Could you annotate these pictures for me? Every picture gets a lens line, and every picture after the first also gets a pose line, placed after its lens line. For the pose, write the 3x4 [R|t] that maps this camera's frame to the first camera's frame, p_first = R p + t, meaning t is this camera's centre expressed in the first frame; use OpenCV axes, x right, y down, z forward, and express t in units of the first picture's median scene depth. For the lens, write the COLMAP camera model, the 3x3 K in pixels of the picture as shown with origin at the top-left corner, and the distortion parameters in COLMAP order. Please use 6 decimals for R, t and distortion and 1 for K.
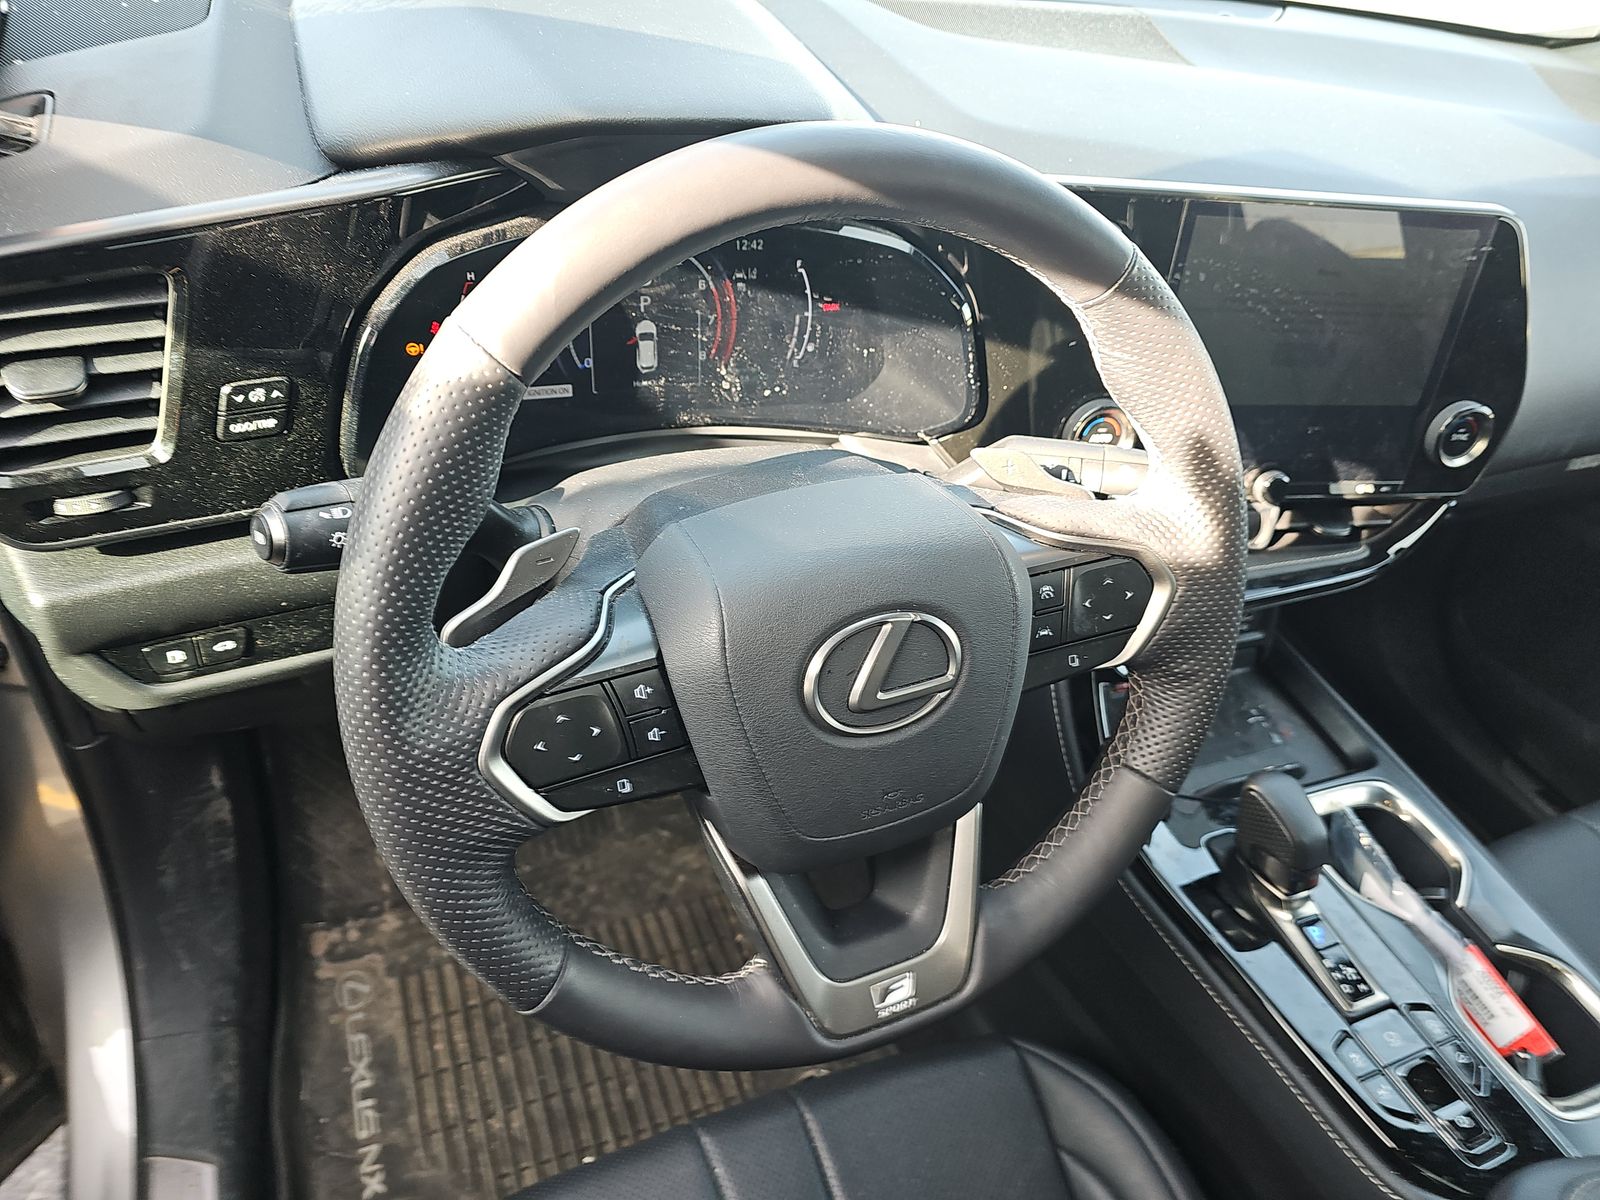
lens RADIAL K [[1047.6, 0, 798.5], [0, 1047.6, 606.2], [0, 0, 1]] dist [-0.004079, -0.001962]
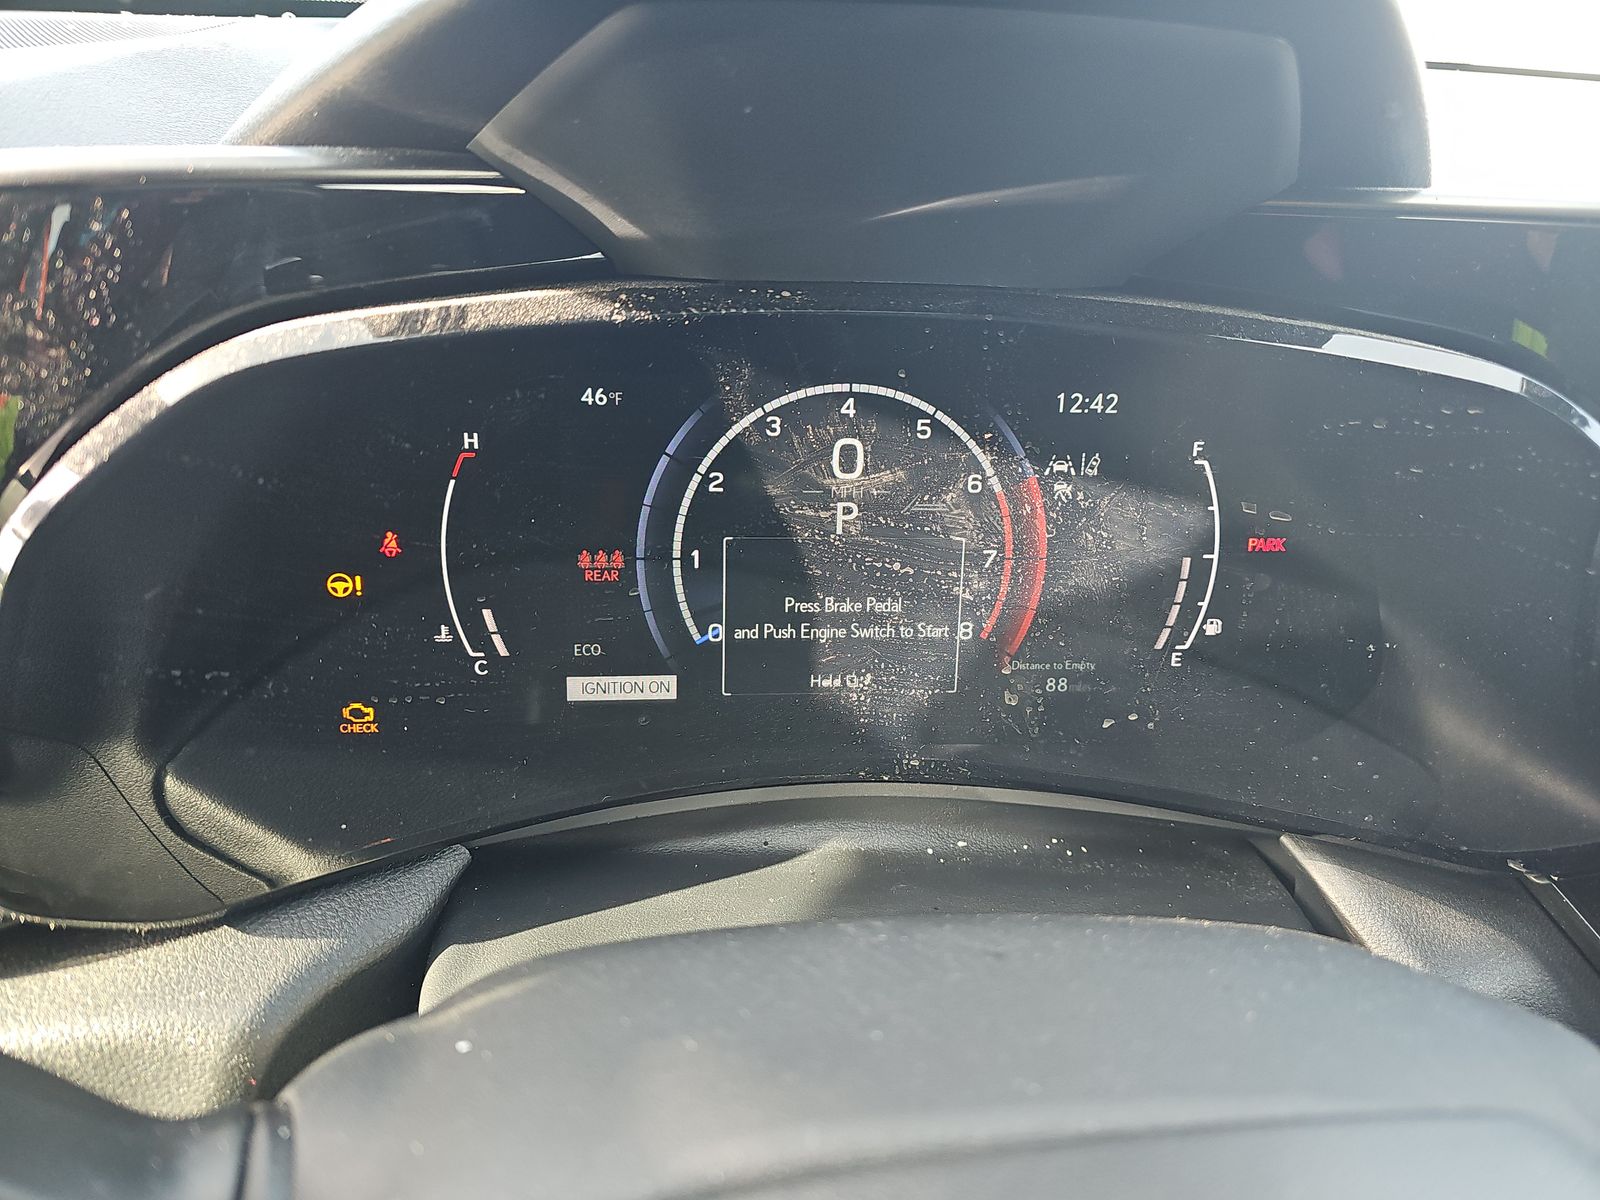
lens RADIAL K [[1047.6, 0, 792.7], [0, 1047.6, 600.1], [0, 0, 1]] dist [-0.004079, -0.001962]
pose [[0.948509, 0.049544, -0.312851, -0.021603], [-0.127258, 0.964078, -0.233149, -0.141169], [0.290061, 0.260957, 0.920742, 0.572463]]
